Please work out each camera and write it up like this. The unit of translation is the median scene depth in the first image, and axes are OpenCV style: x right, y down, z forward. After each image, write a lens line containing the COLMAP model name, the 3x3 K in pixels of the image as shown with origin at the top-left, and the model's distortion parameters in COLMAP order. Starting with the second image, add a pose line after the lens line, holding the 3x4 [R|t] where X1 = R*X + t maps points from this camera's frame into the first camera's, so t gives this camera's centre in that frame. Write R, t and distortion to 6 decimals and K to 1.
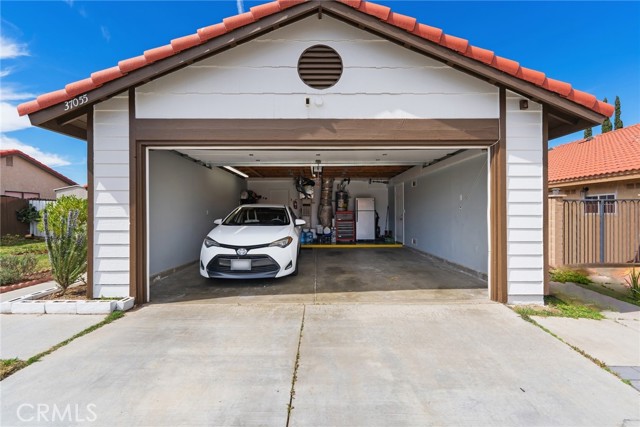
lens RADIAL K [[261.1, 0, 321.7], [0, 261.1, 213.1], [0, 0, 1]] dist [0.000504, -0.000589]
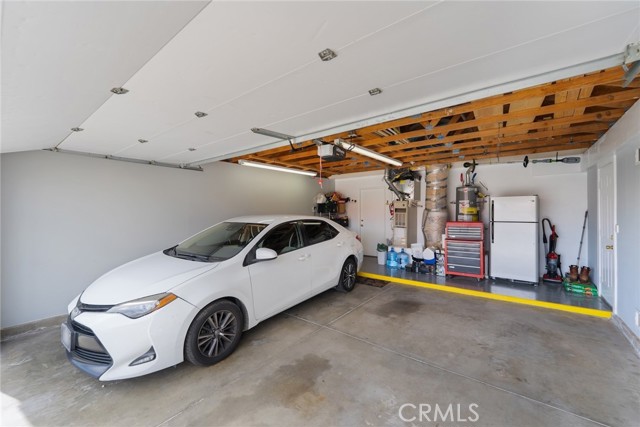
lens RADIAL K [[261.1, 0, 318.4], [0, 261.1, 212.9], [0, 0, 1]] dist [0.000504, -0.000589]
pose [[0.779964, 0.003725, -0.625813, 0.184424], [-0.000499, 0.999986, 0.005331, -0.027978], [0.625824, -0.003846, 0.779955, 0.365487]]
